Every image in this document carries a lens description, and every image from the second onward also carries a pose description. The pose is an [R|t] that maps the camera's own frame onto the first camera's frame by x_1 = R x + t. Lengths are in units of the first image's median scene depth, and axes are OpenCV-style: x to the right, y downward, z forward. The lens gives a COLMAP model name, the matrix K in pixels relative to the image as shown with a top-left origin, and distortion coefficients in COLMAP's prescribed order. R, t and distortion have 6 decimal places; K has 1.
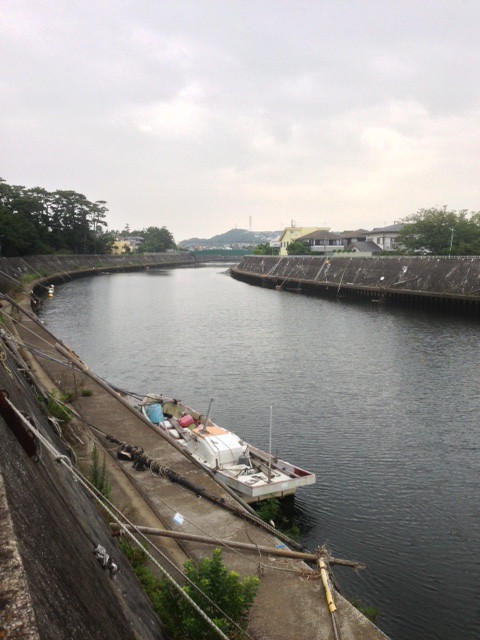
lens RADIAL K [[612.5, 0, 240.0], [0, 612.5, 320.0], [0, 0, 1]] dist [0.157669, -0.009753]
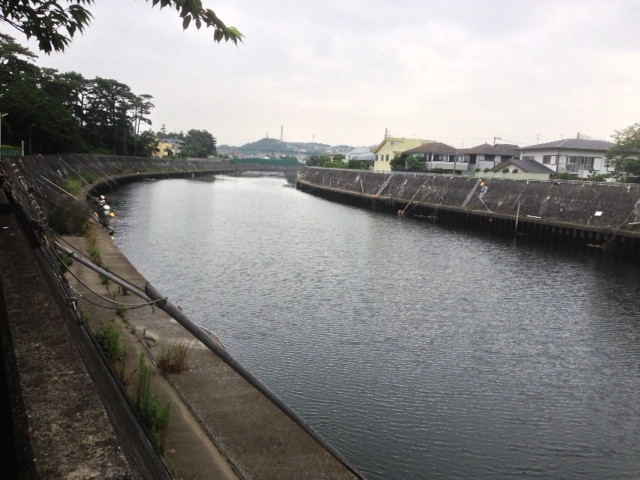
lens RADIAL K [[612.5, 0, 316.4], [0, 612.5, 220.4], [0, 0, 1]] dist [0.157669, -0.009753]
pose [[0.994976, 0.046652, 0.088579, -0.062029], [-0.045100, 0.998793, -0.019444, -0.012988], [-0.089379, 0.015351, 0.995879, 0.131098]]
